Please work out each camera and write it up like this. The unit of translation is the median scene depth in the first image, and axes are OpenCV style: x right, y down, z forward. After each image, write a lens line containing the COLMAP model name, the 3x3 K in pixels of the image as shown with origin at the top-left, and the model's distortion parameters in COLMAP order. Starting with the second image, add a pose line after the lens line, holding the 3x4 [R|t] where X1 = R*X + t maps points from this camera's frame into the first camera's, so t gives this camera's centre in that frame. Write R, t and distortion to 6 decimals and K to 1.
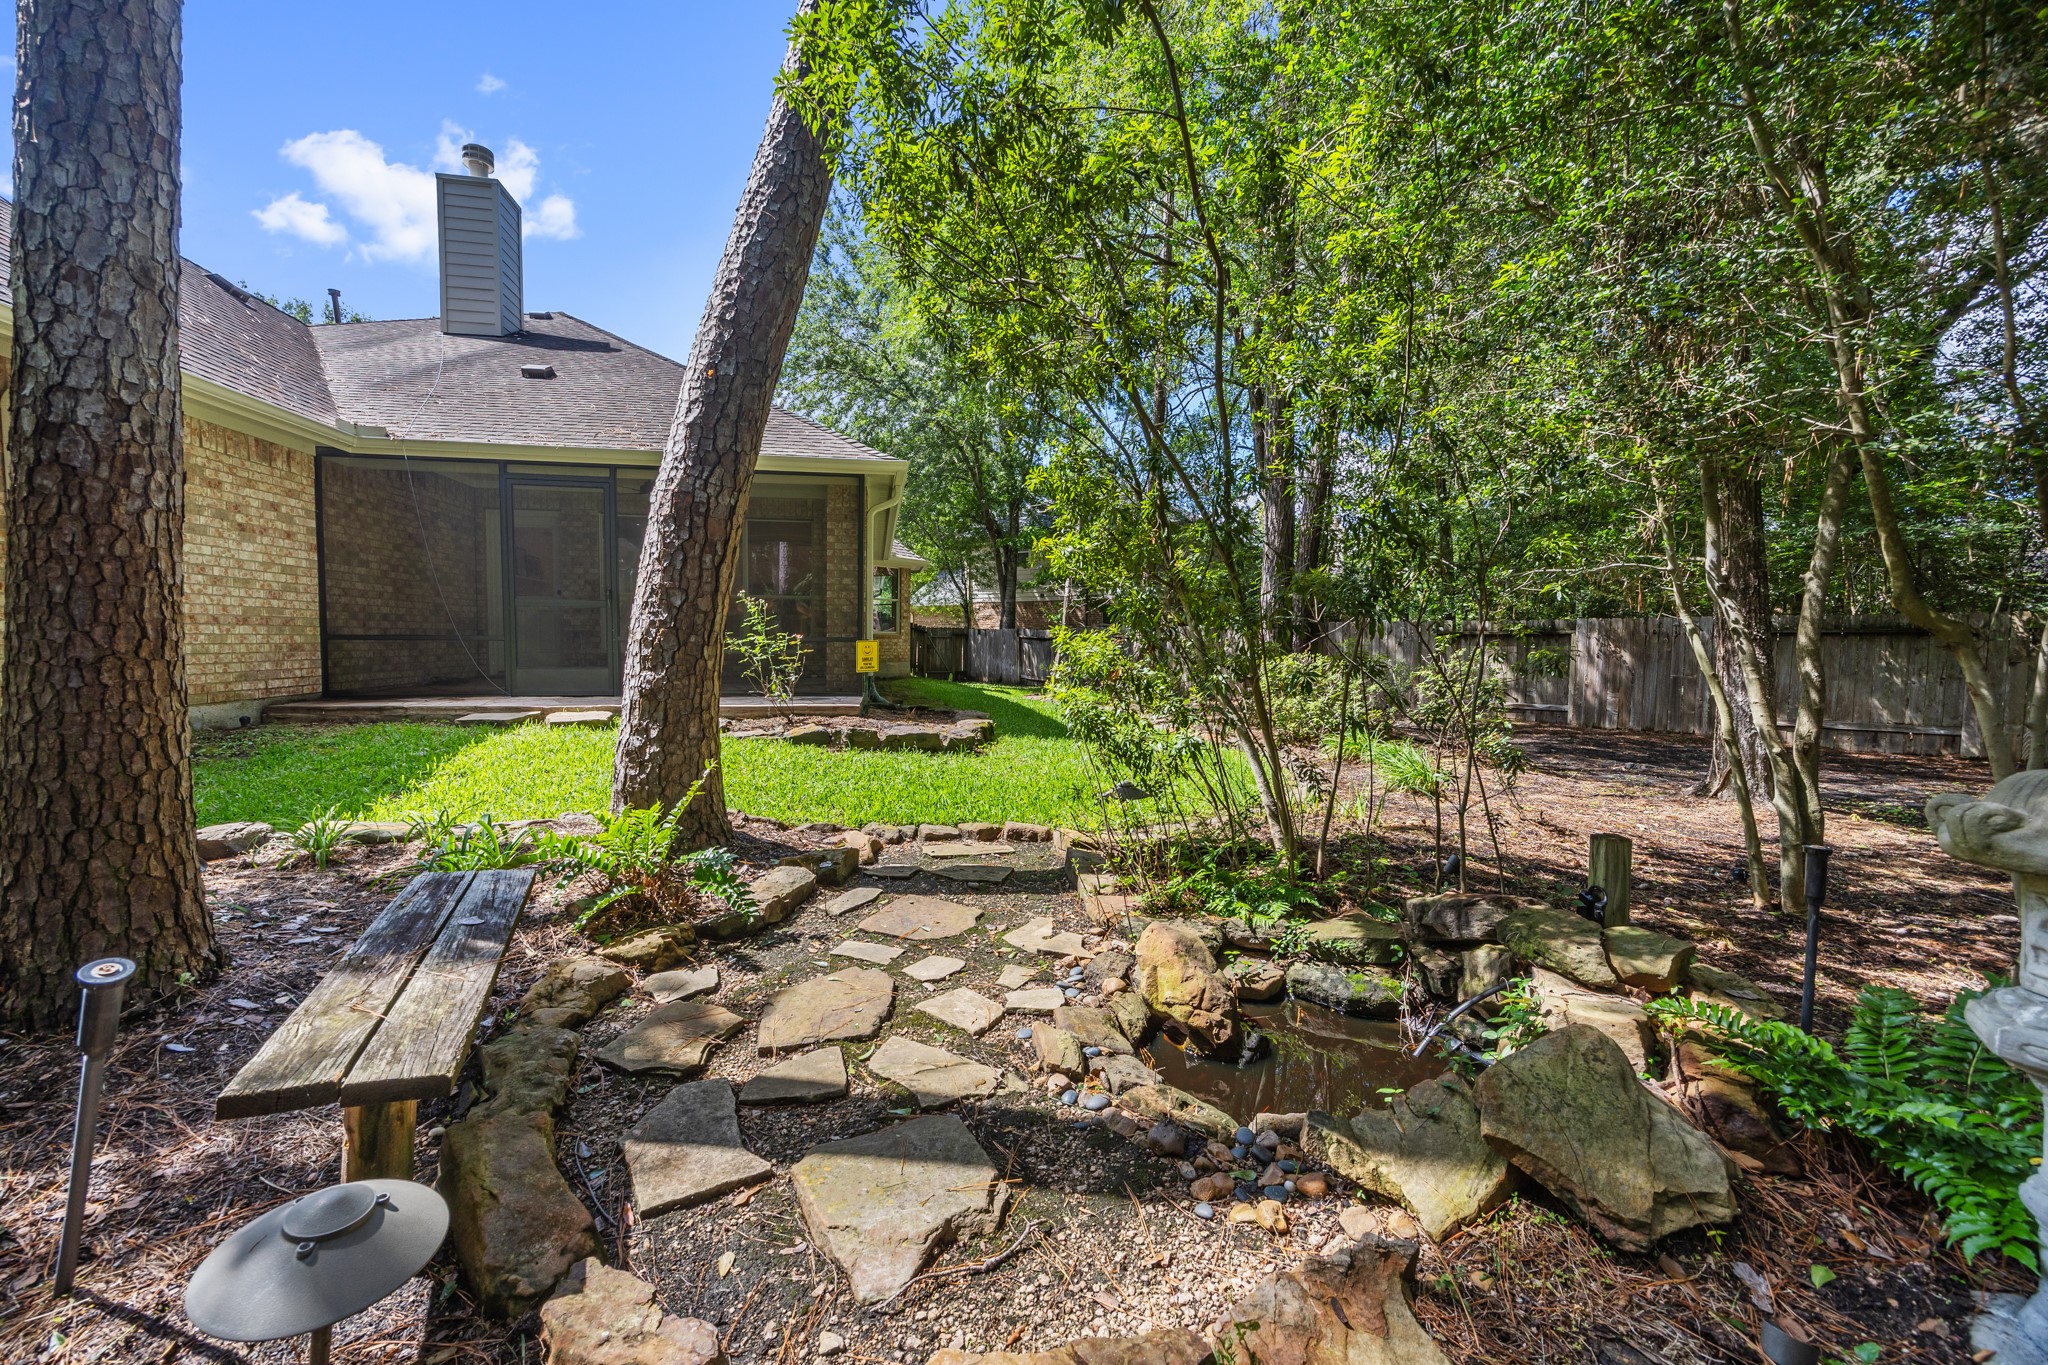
lens RADIAL K [[780.9, 0, 1016.2], [0, 780.9, 686.5], [0, 0, 1]] dist [-0.001593, 0.000101]
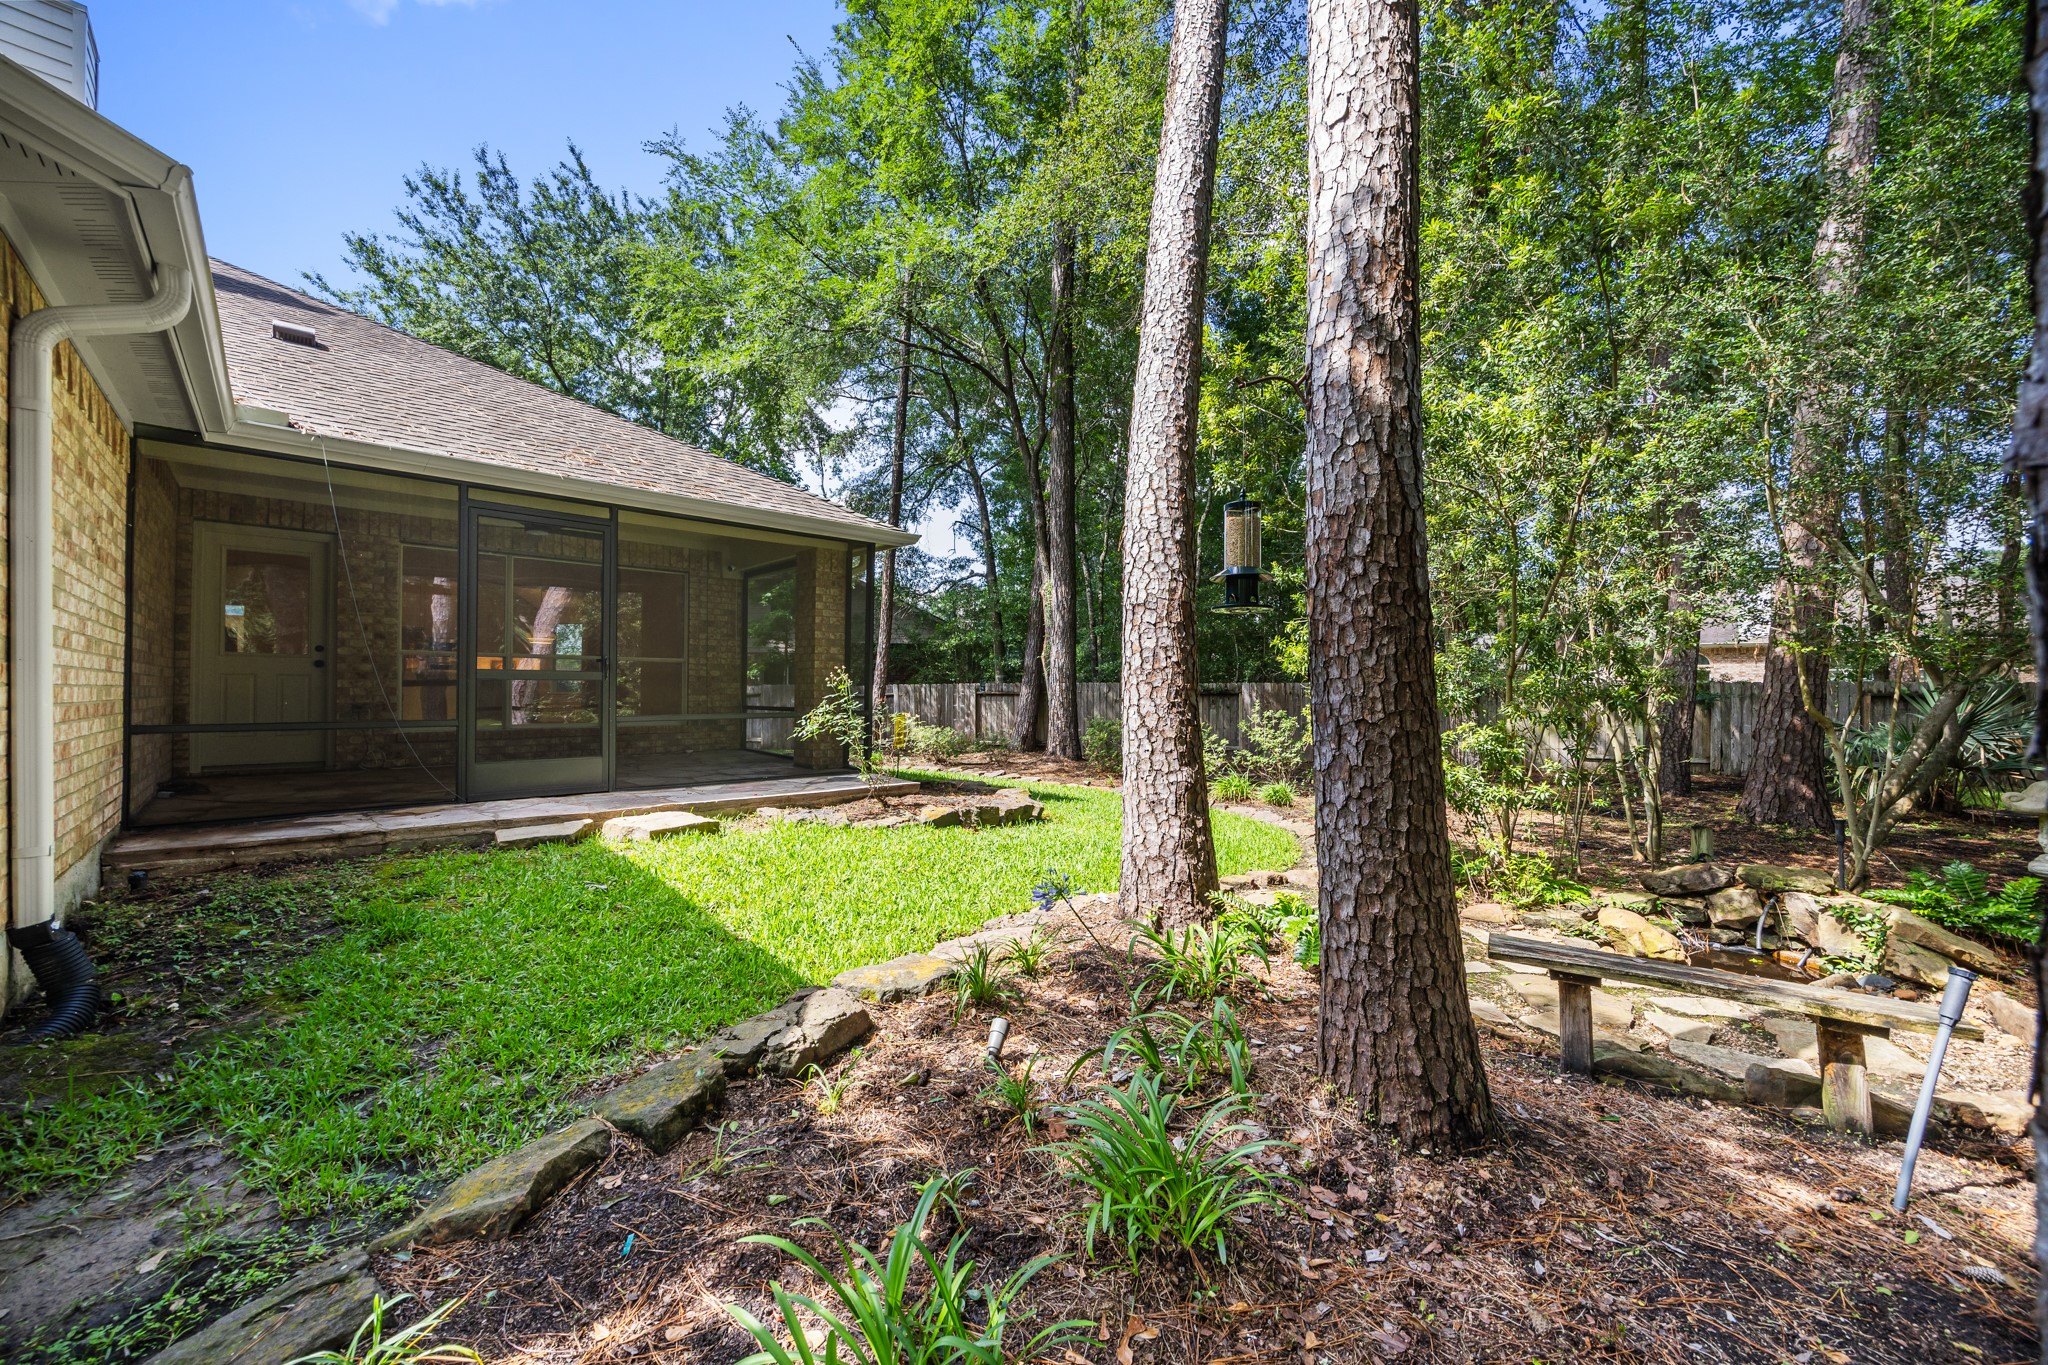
lens RADIAL K [[780.9, 0, 1016.2], [0, 780.9, 686.5], [0, 0, 1]] dist [-0.001593, 0.000101]
pose [[0.834499, -0.002707, 0.551003, -1.164114], [0.034807, 0.998250, -0.047810, -0.080455], [-0.549910, 0.059076, 0.833132, 0.204730]]
